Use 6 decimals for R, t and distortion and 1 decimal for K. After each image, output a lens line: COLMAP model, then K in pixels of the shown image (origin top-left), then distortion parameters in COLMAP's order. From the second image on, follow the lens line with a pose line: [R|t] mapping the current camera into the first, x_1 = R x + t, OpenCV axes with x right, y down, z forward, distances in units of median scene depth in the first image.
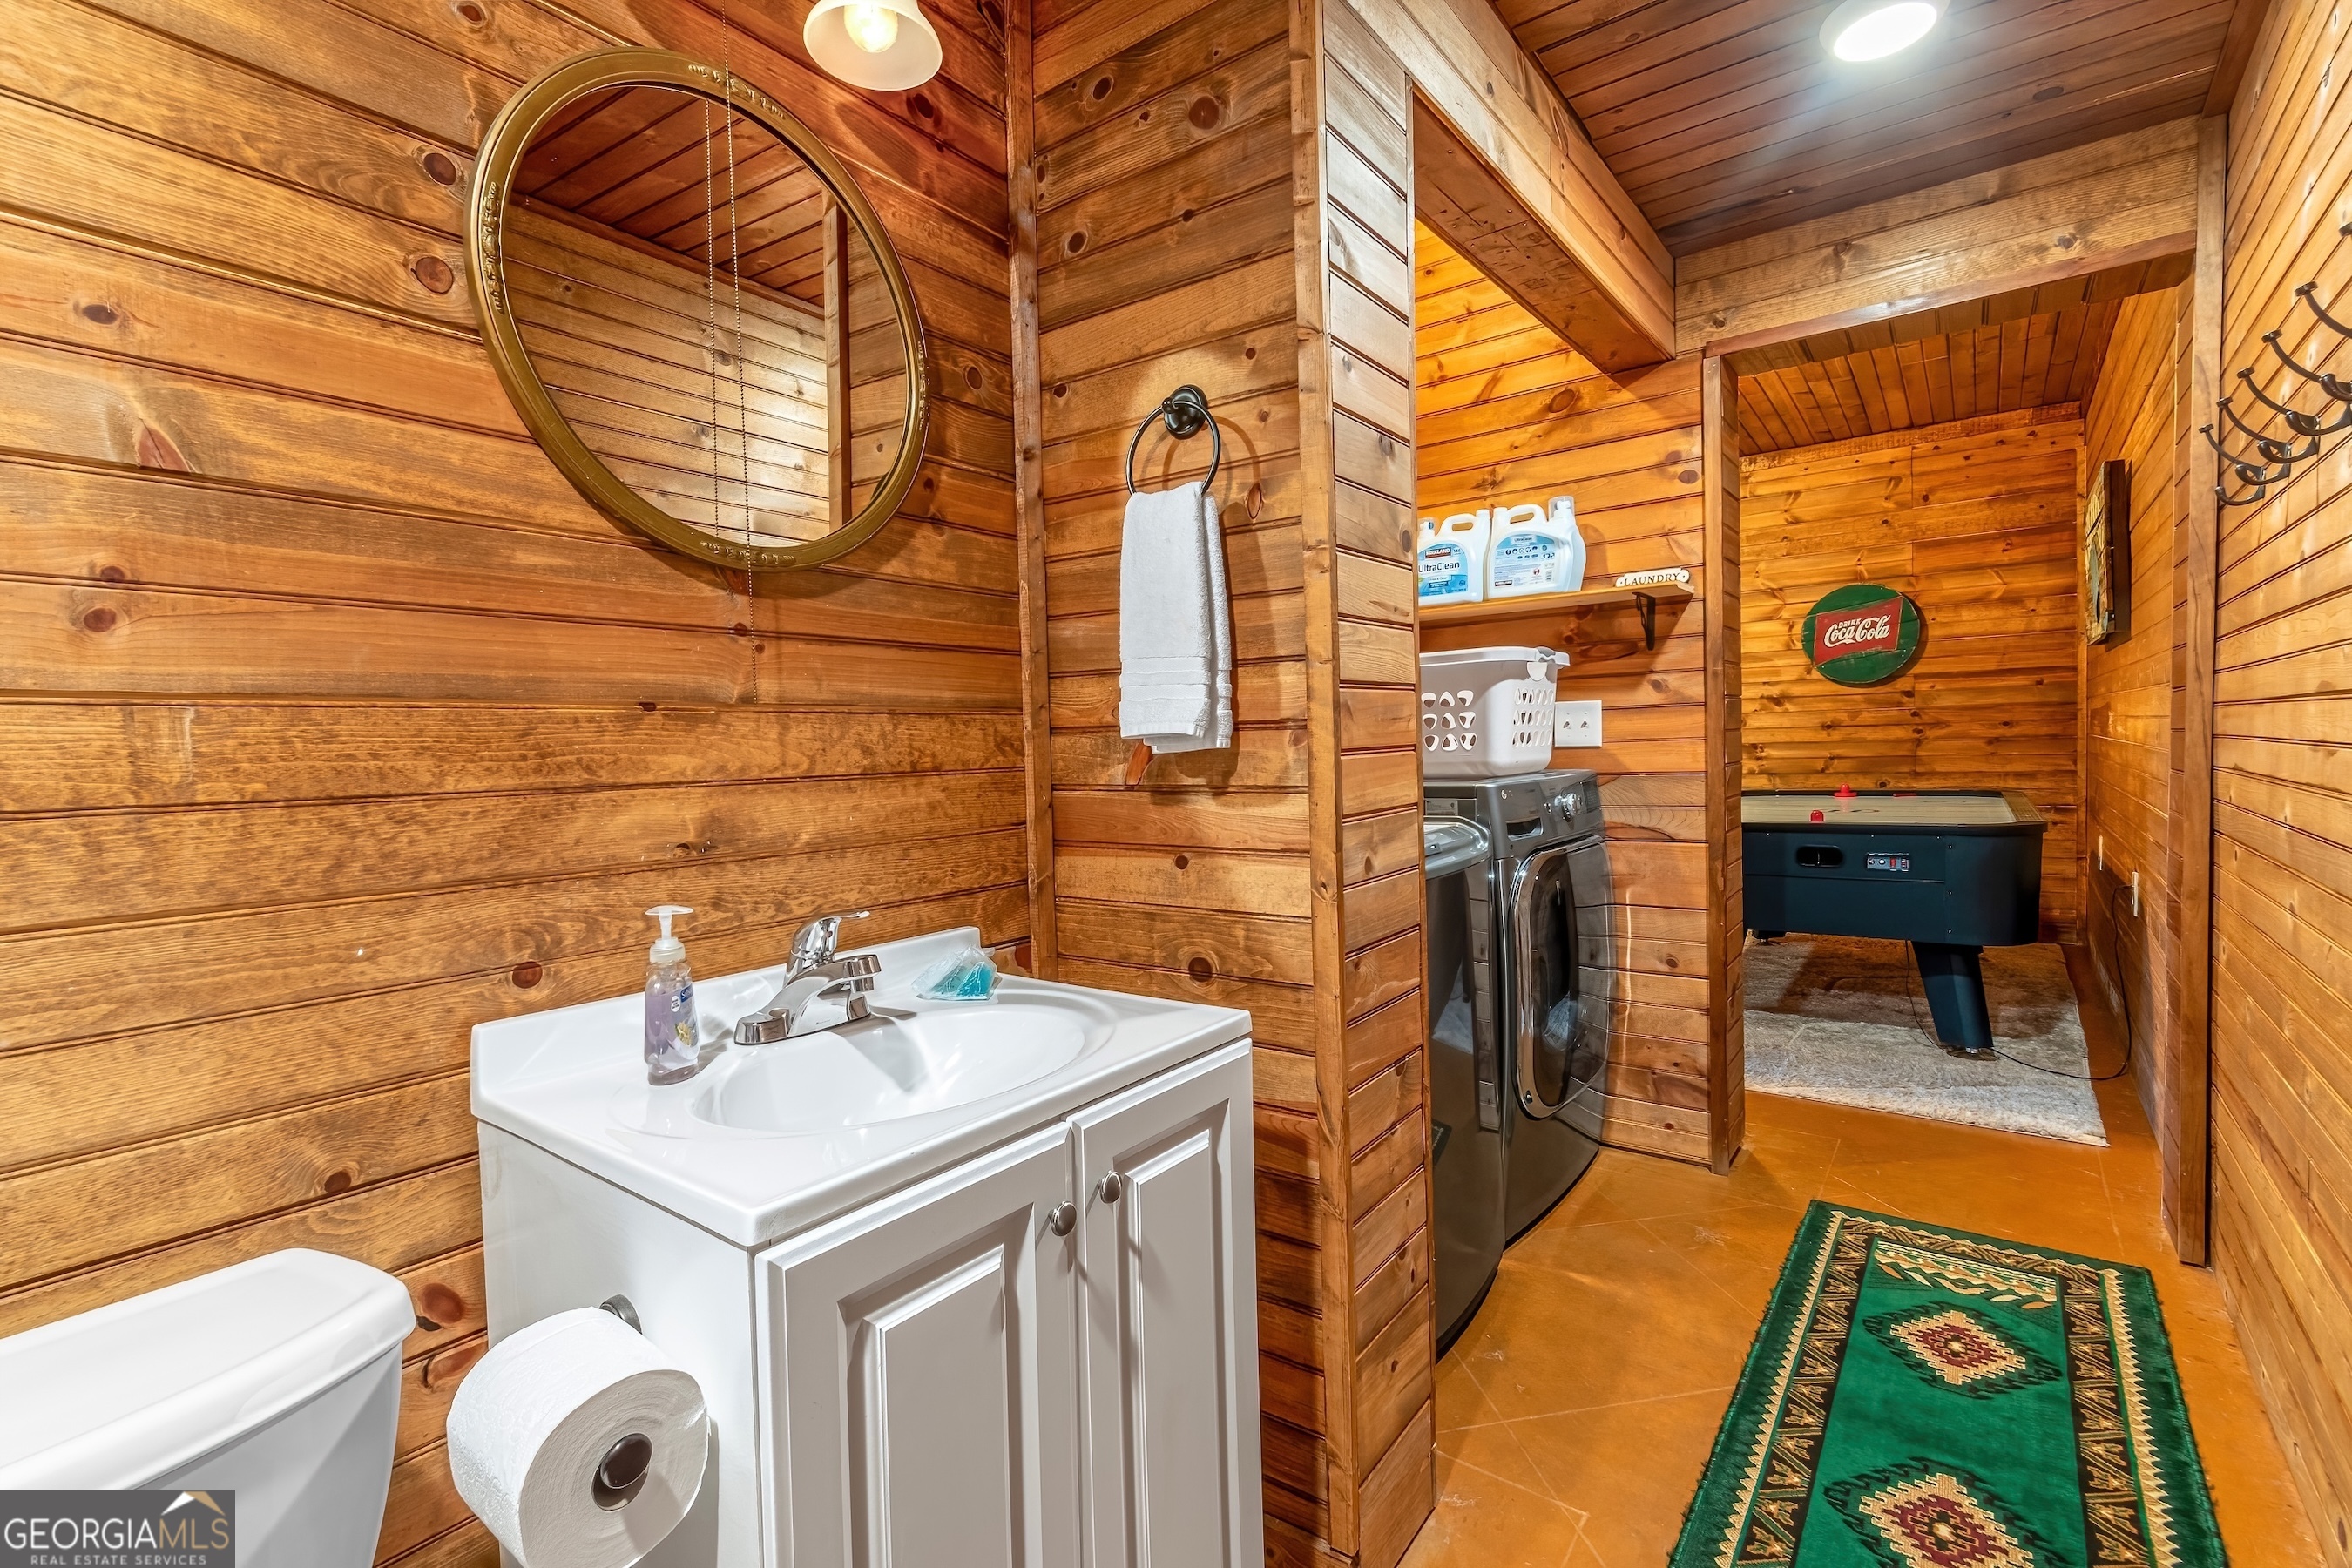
lens RADIAL K [[1055.2, 0, 1186.5], [0, 1055.2, 757.3], [0, 0, 1]] dist [0.002991, 0.000213]
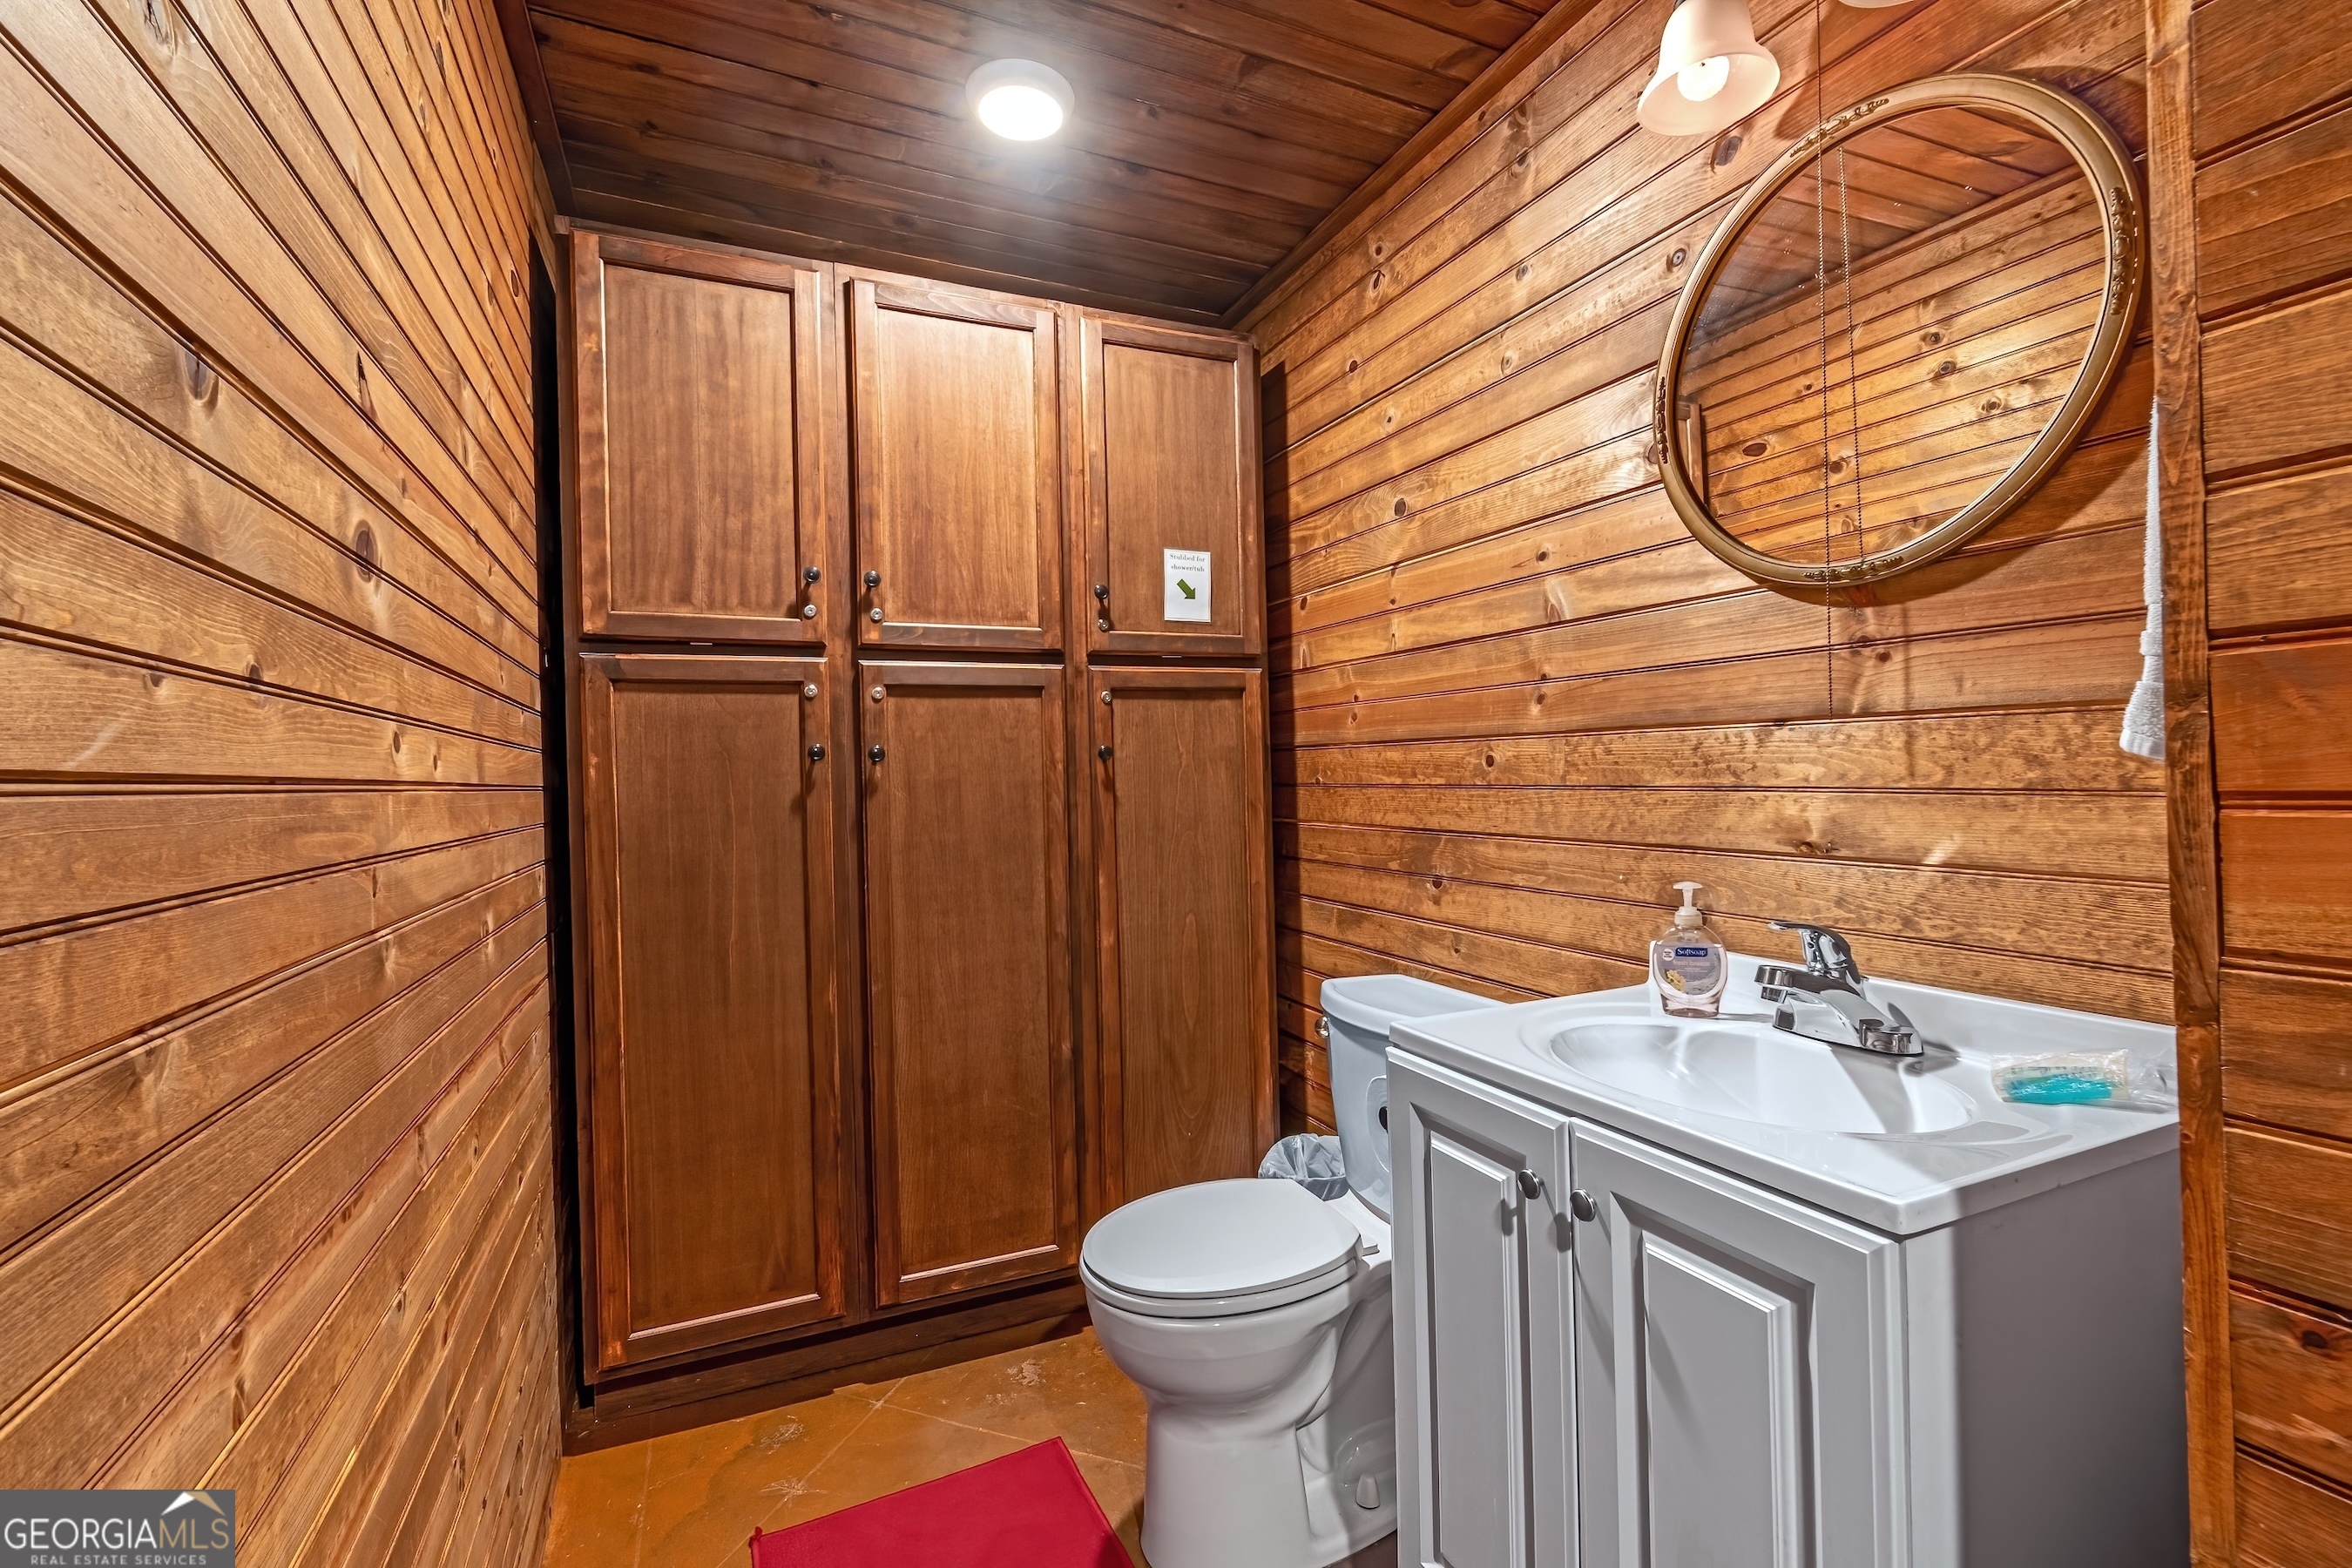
lens RADIAL K [[1055.2, 0, 1186.5], [0, 1055.2, 757.3], [0, 0, 1]] dist [0.002991, 0.000213]
pose [[-0.483769, 0.028560, -0.874730, 0.792630], [0.026111, 0.999493, 0.018193, -0.044611], [0.874806, -0.014039, -0.484270, 0.920816]]
